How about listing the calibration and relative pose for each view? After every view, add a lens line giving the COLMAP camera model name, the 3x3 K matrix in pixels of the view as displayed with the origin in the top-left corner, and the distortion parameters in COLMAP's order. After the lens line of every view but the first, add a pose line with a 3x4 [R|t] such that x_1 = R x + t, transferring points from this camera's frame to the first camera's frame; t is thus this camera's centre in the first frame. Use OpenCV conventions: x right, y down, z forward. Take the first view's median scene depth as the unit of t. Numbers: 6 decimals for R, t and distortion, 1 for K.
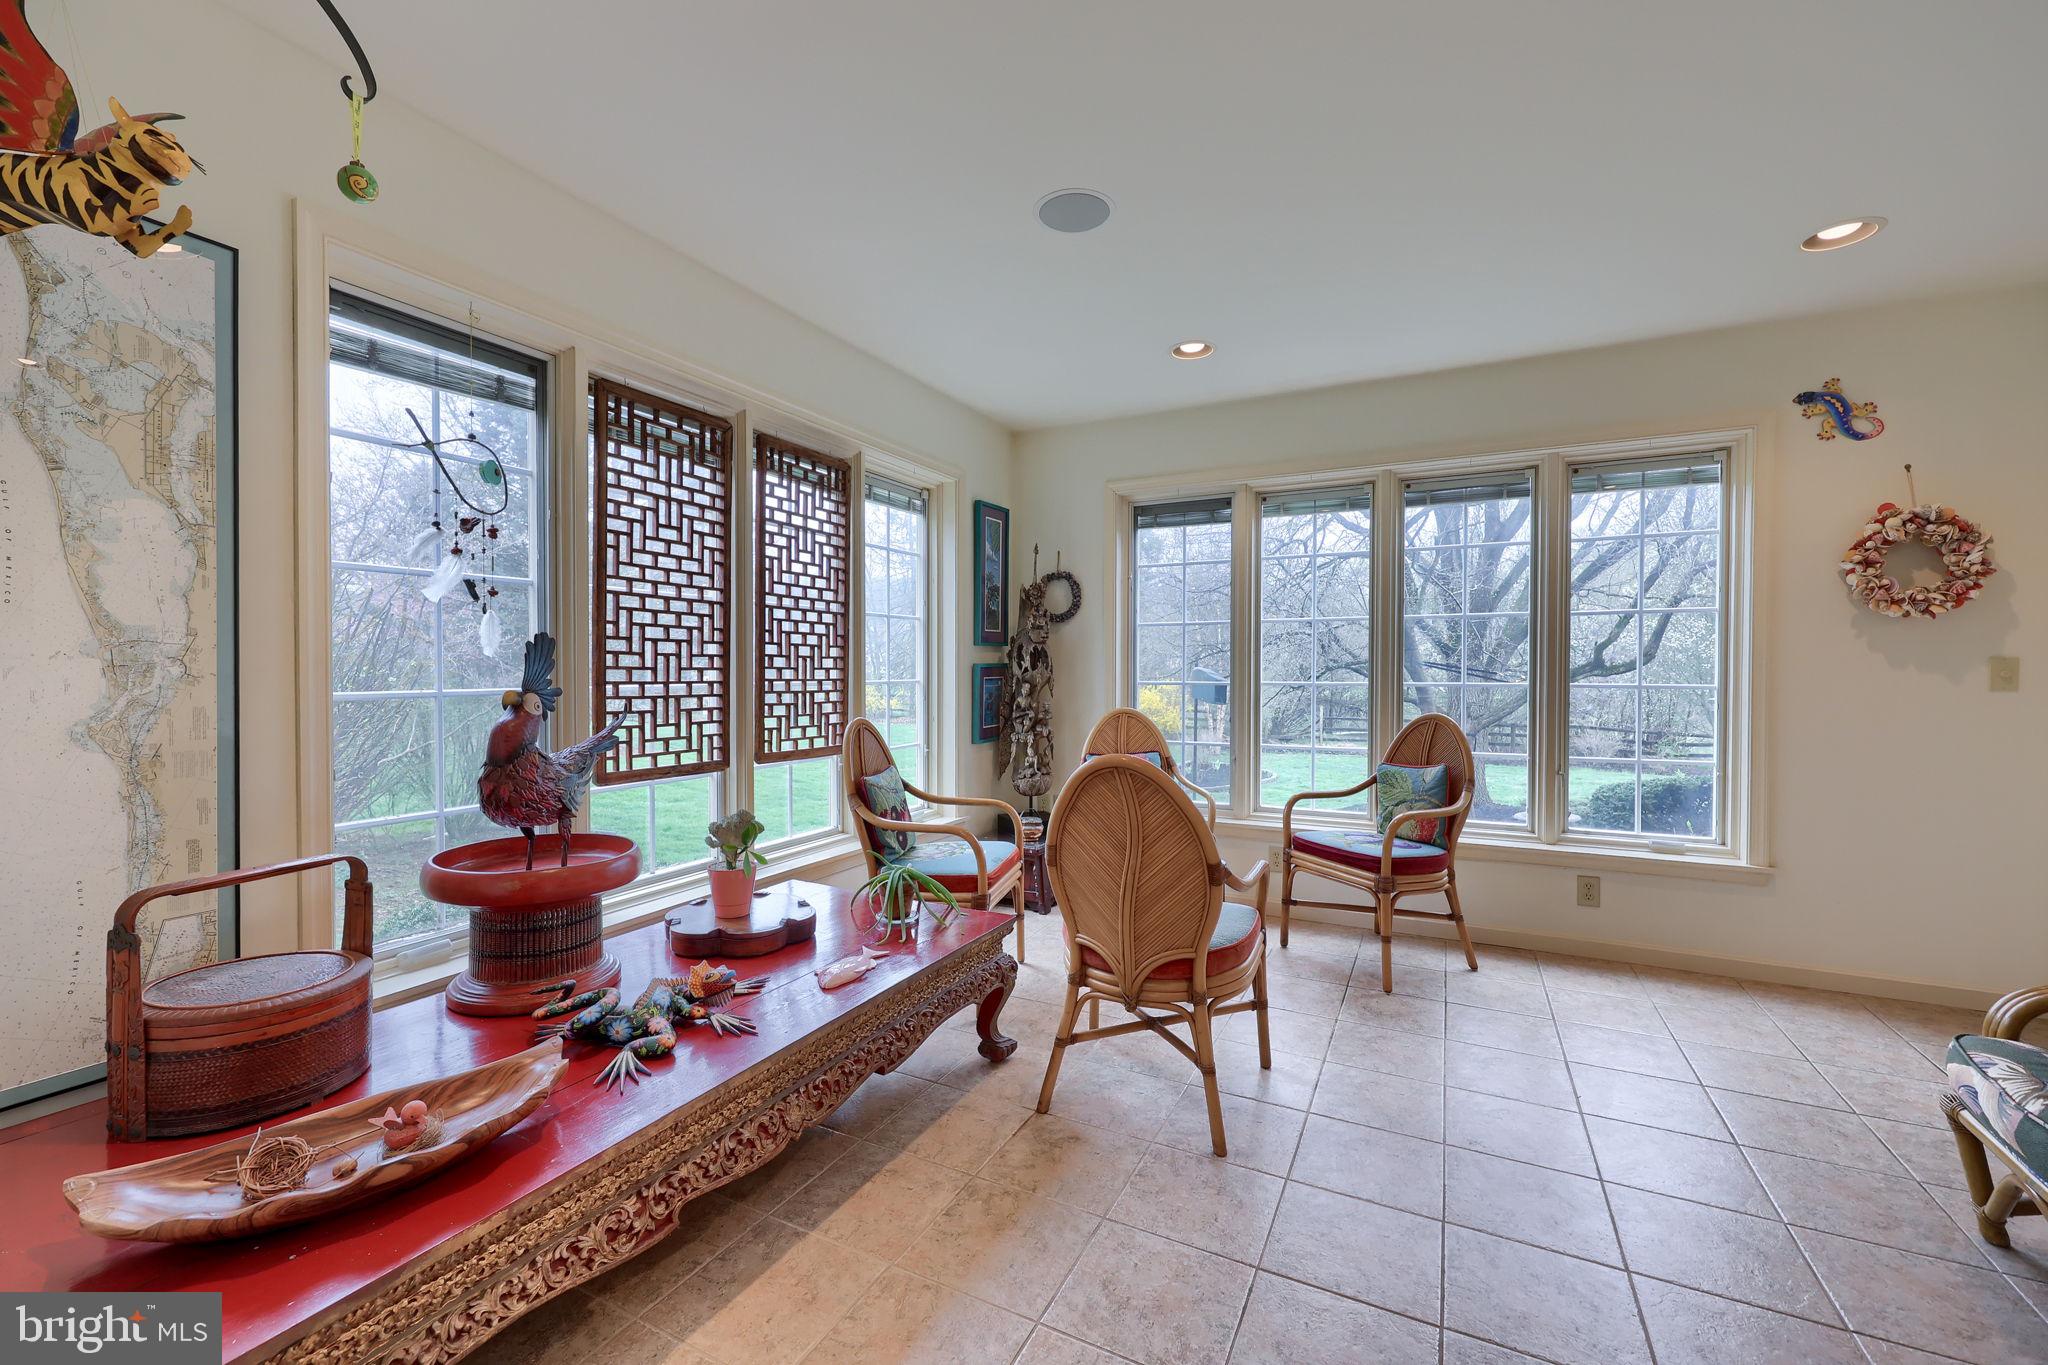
lens RADIAL K [[829.2, 0, 1016.6], [0, 829.2, 677.1], [0, 0, 1]] dist [-0.000766, -0.000020]
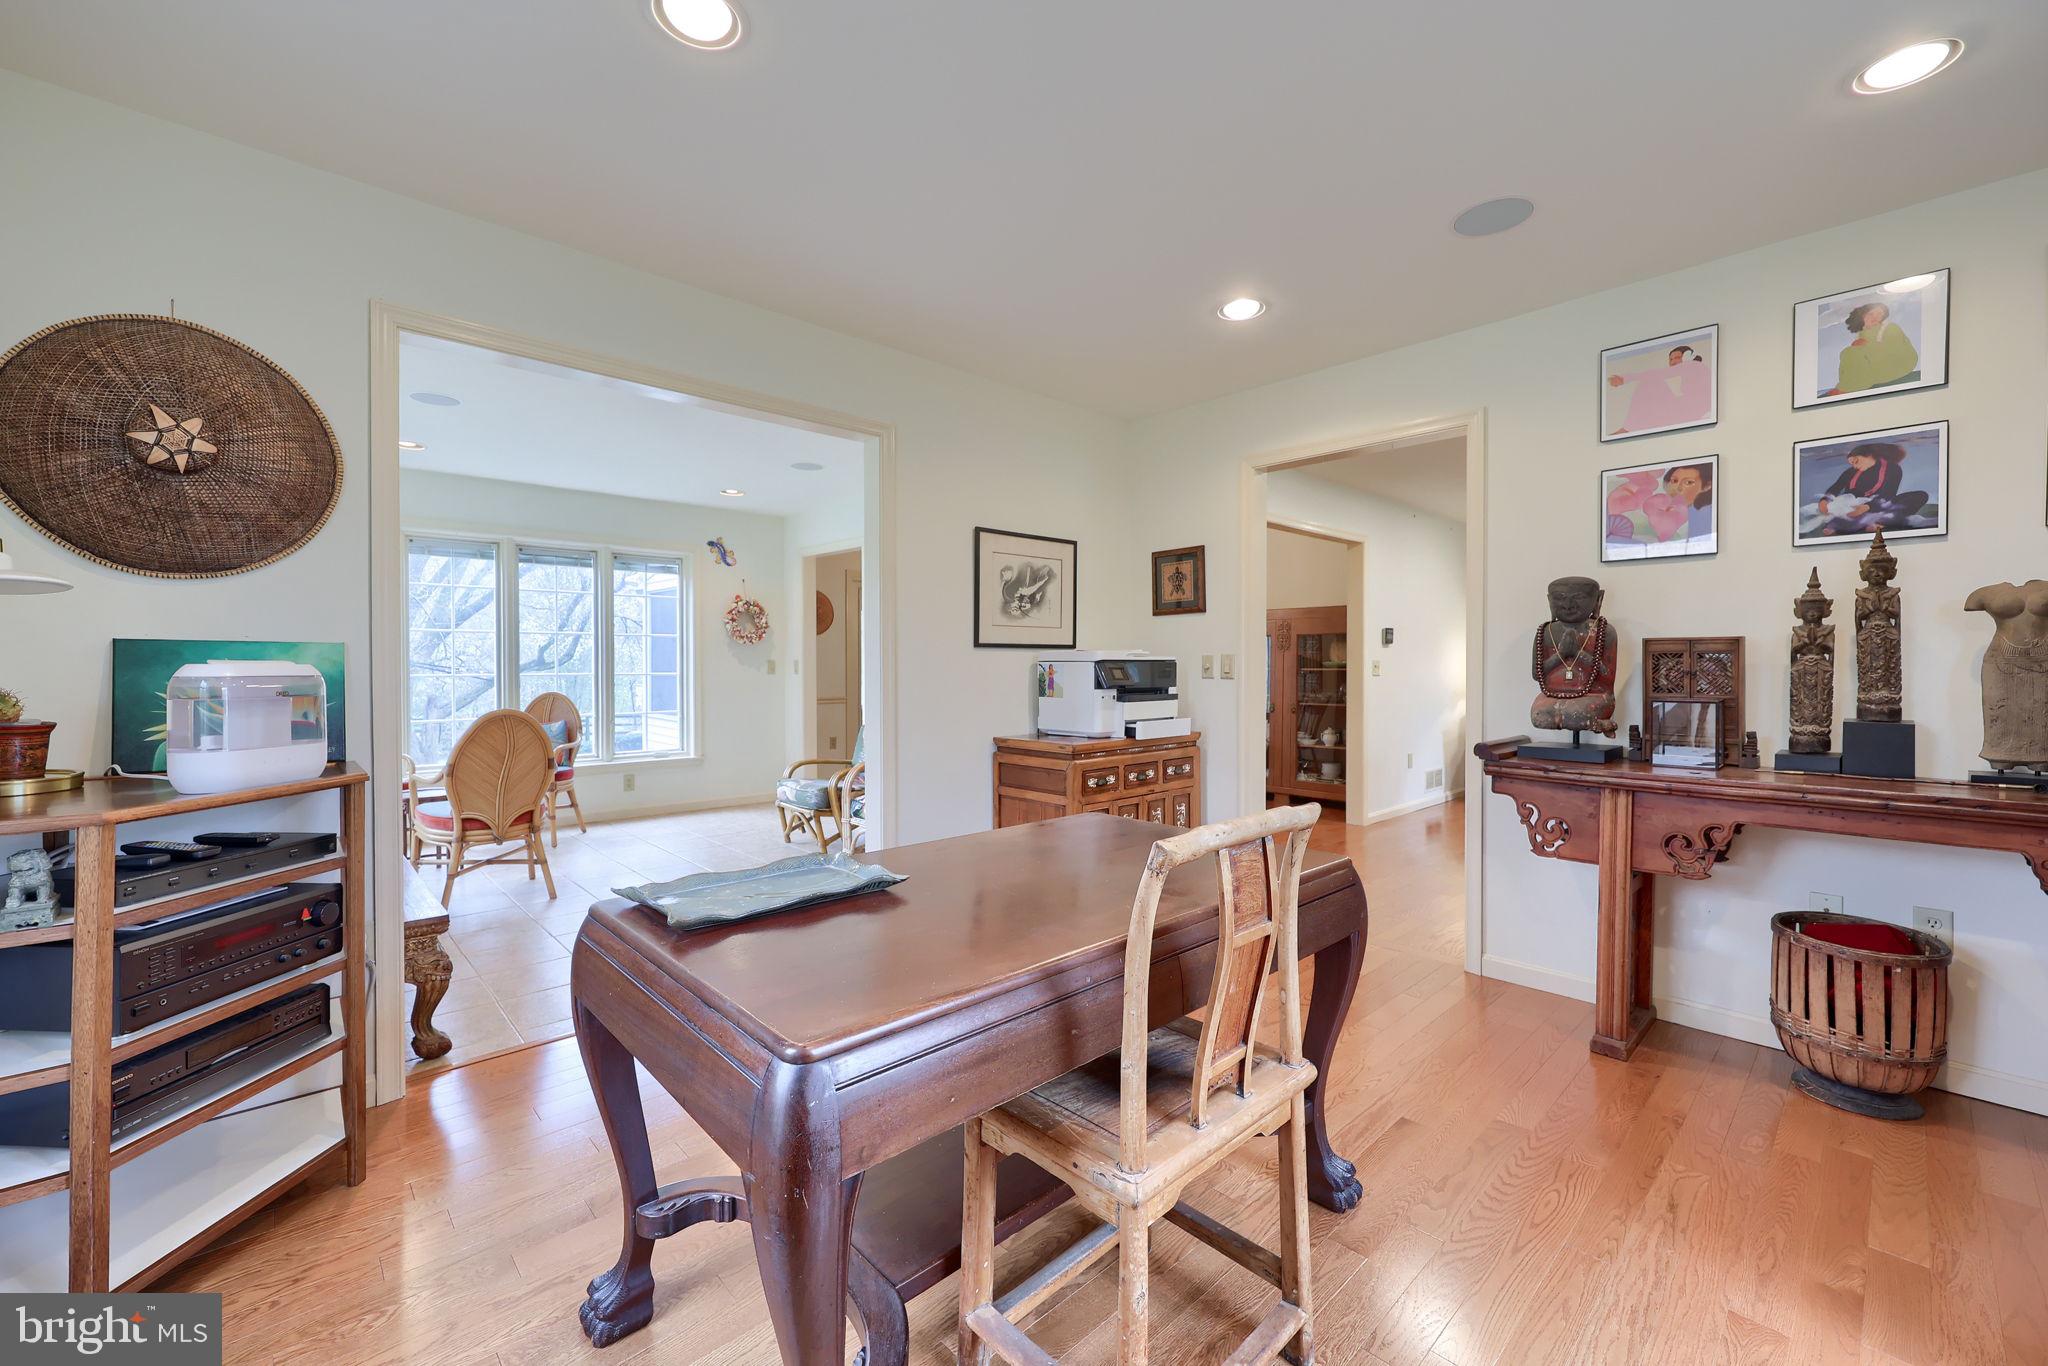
lens RADIAL K [[829.2, 0, 1022.6], [0, 829.2, 673.7], [0, 0, 1]] dist [-0.000766, -0.000020]
pose [[0.341573, -0.010566, 0.939796, -0.854650], [0.010254, 0.999919, 0.007515, 0.004215], [-0.939799, 0.007070, 0.341653, -0.541285]]
